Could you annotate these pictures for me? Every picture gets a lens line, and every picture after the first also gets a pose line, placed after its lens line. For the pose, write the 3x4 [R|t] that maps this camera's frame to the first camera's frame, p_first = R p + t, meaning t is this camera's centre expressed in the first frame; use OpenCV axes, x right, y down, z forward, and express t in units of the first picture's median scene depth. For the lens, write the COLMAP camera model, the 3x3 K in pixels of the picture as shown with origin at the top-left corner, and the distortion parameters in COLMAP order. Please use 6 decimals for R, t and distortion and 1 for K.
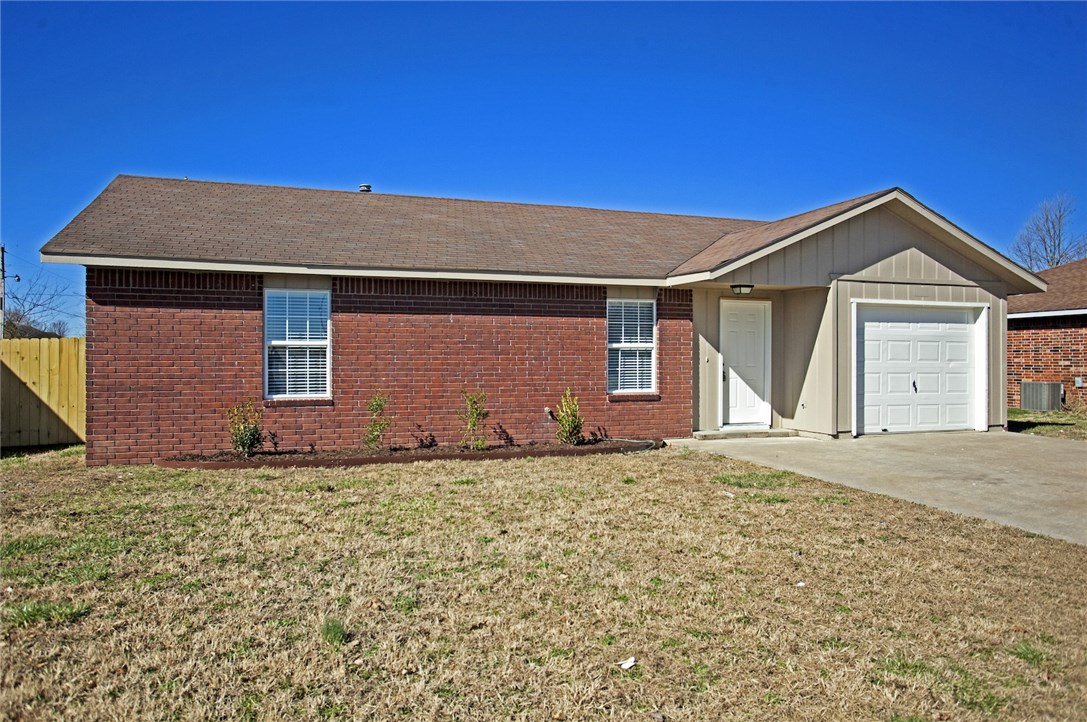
lens RADIAL K [[754.9, 0, 543.5], [0, 754.9, 361.0], [0, 0, 1]] dist [-0.003687, -0.000562]
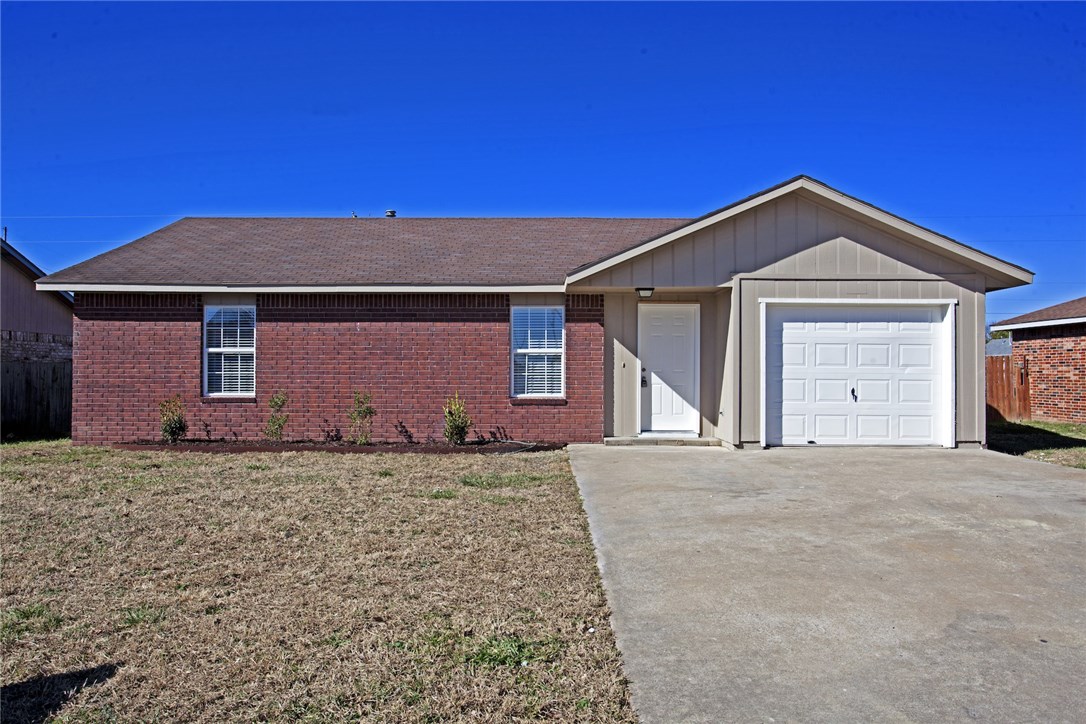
lens RADIAL K [[743.0, 0, 543.0], [0, 743.0, 362.0], [0, 0, 1]] dist [-0.002785, 0.000010]
pose [[0.941758, -0.002228, -0.336283, 0.465669], [-0.002753, 0.999893, -0.014337, 0.009268], [0.336279, 0.014427, 0.941652, 0.050908]]
